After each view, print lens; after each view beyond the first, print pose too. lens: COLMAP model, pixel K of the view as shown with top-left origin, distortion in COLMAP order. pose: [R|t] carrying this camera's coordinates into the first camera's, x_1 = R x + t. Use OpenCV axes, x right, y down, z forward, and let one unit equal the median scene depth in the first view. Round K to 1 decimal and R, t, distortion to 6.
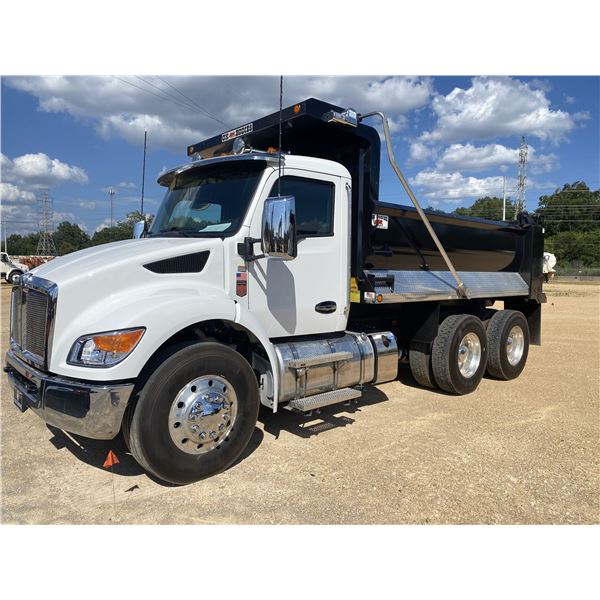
lens RADIAL K [[460.0, 0, 301.9], [0, 460.0, 299.2], [0, 0, 1]] dist [0.002089, -0.001705]
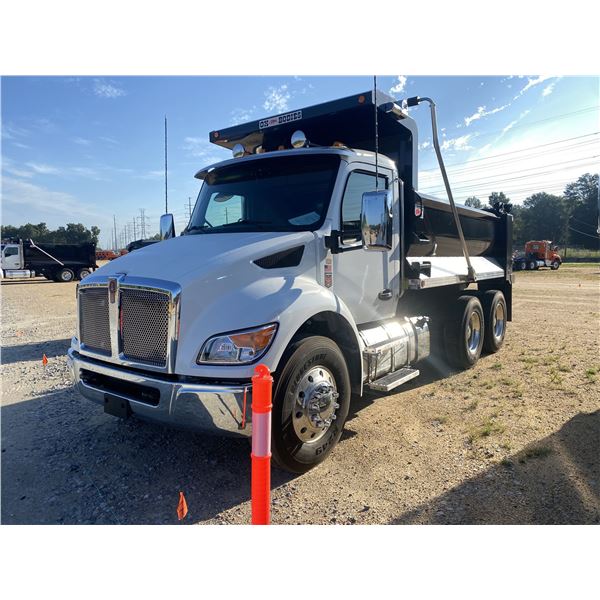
lens RADIAL K [[460.0, 0, 301.9], [0, 460.0, 299.2], [0, 0, 1]] dist [0.002089, -0.001705]
pose [[0.974142, -0.043228, 0.221765, -0.411155], [0.036899, 0.998787, 0.032605, -0.015959], [-0.222905, -0.023579, 0.974555, 0.004295]]
